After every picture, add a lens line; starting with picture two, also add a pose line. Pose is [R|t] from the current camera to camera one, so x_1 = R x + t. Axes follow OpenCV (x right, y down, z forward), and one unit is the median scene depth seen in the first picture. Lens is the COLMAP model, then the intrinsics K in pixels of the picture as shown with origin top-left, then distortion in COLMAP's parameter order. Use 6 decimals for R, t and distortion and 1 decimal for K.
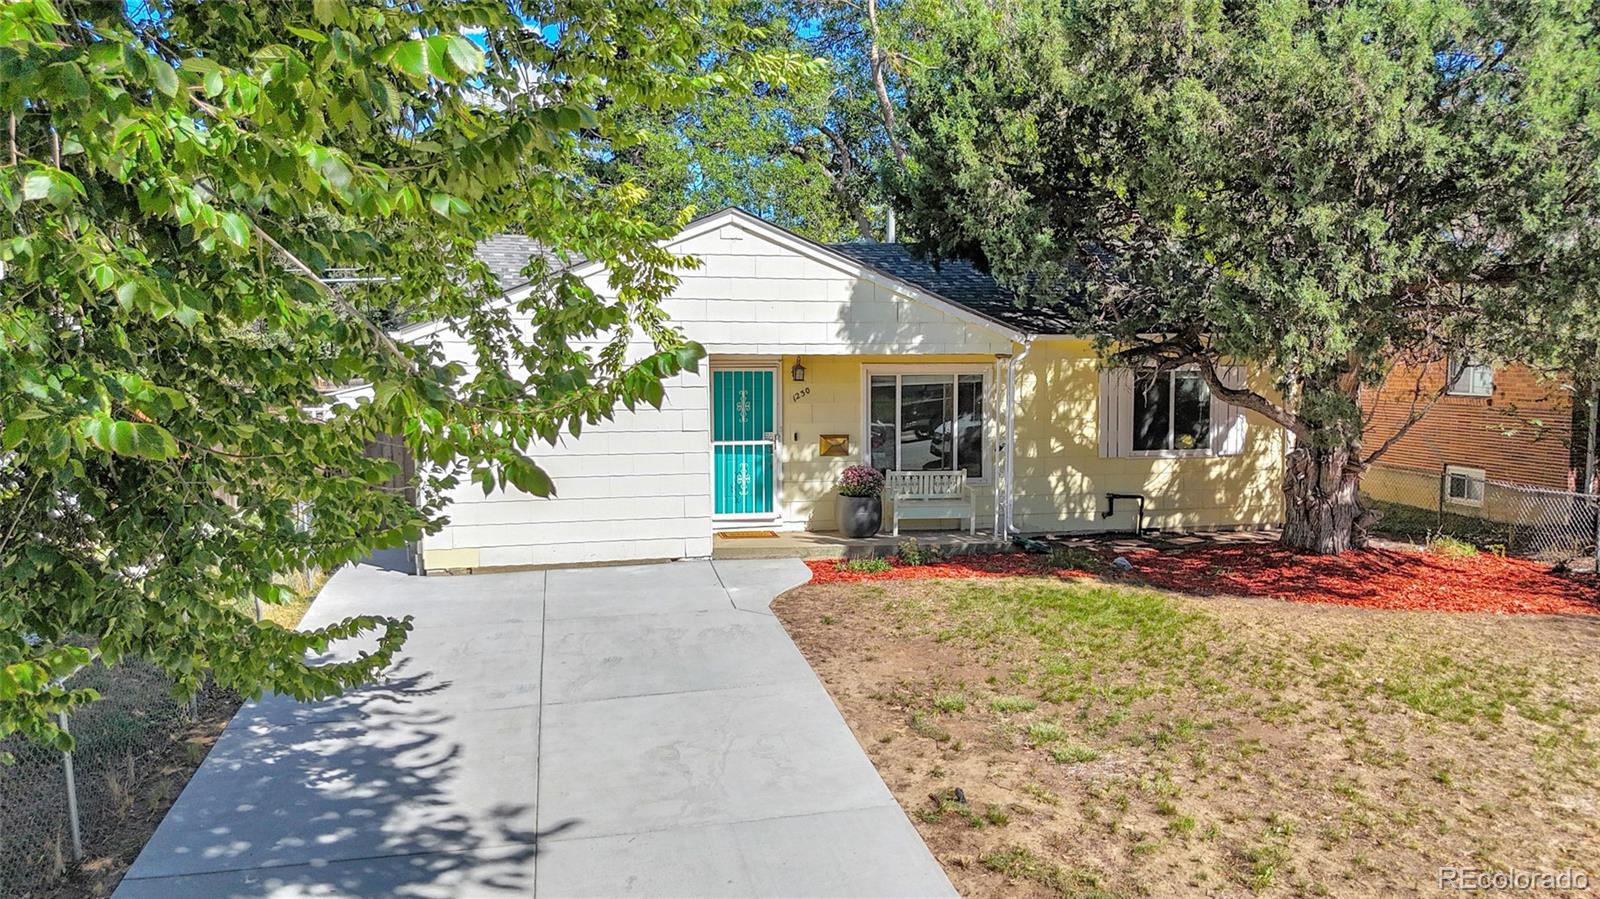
lens RADIAL K [[1239.6, 0, 714.7], [0, 1239.6, 451.8], [0, 0, 1]] dist [-0.055190, 0.002190]
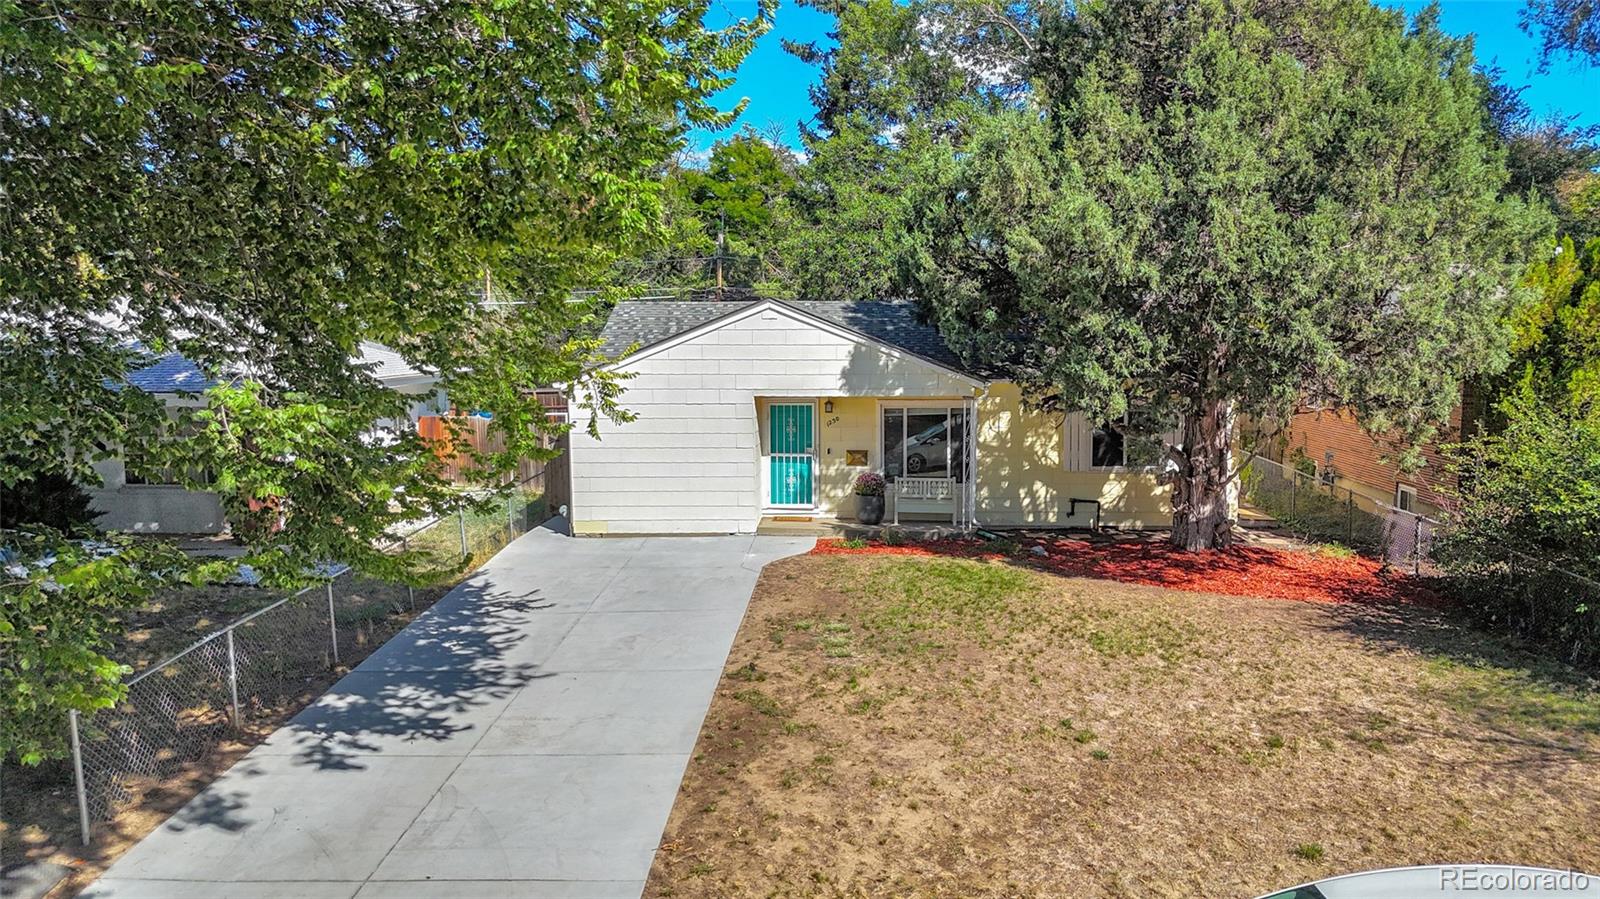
lens RADIAL K [[1196.8, 0, 800.0], [0, 1196.8, 449.5], [0, 0, 1]] dist [-0.002220, -0.002226]
pose [[0.981781, 0.036276, -0.186519, 0.312163], [-0.035340, 0.999341, 0.008342, -0.027184], [0.186699, -0.001598, 0.982416, -0.368325]]
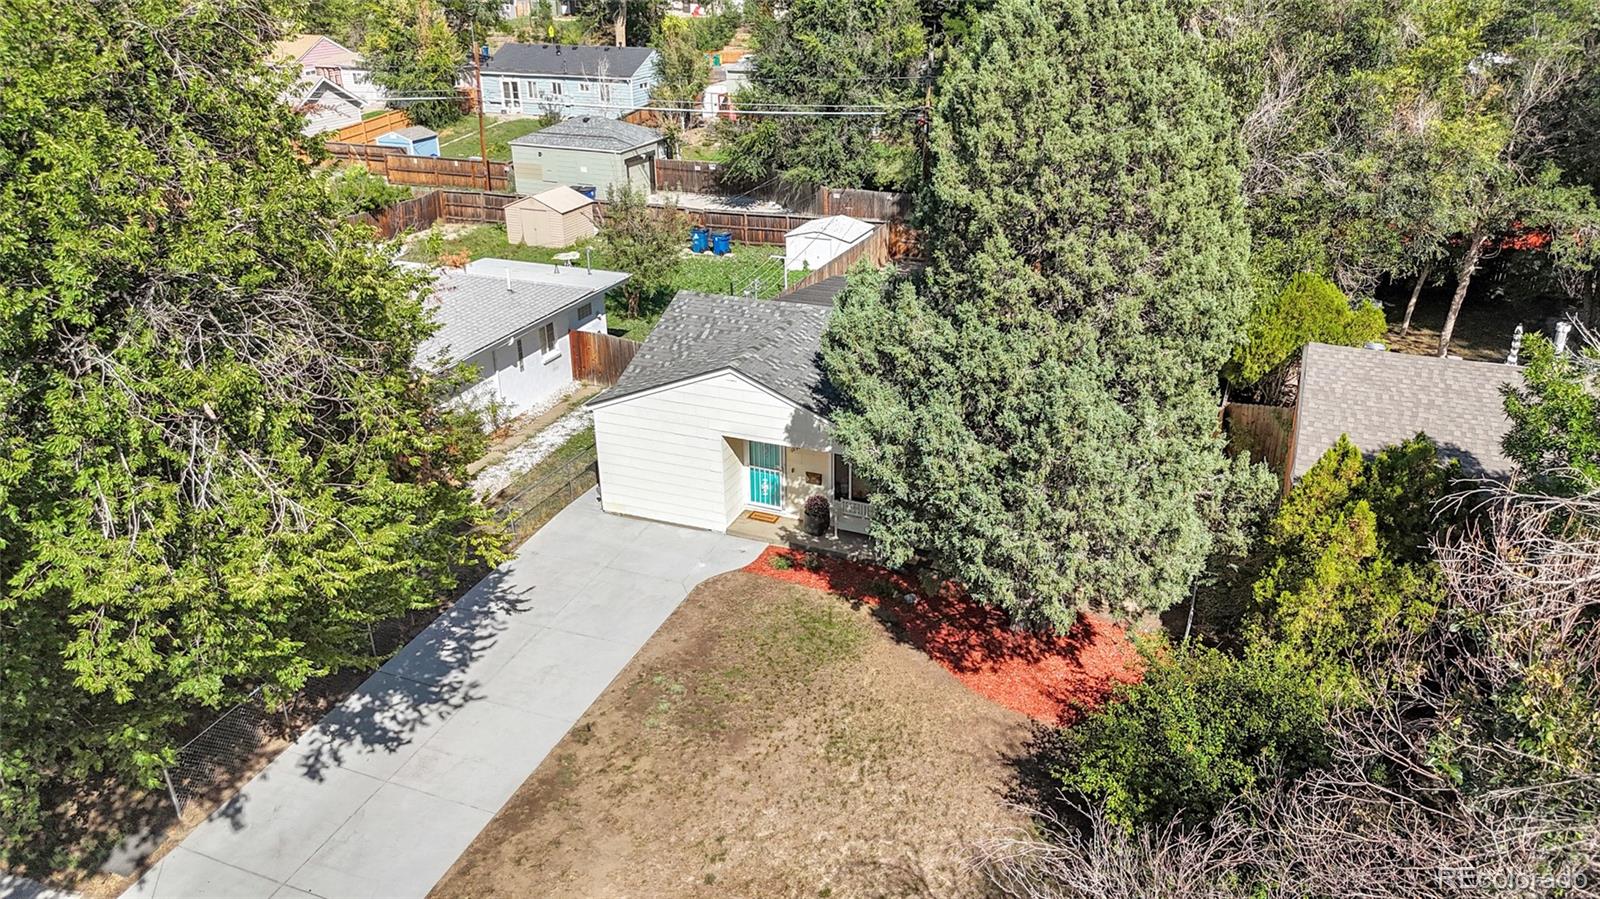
lens RADIAL K [[1196.8, 0, 800.0], [0, 1196.8, 449.5], [0, 0, 1]] dist [-0.002220, -0.002226]
pose [[0.881591, 0.204162, -0.425577, 0.858010], [-0.072935, 0.949710, 0.304520, -0.605622], [0.466346, -0.237422, 0.852146, -0.463563]]
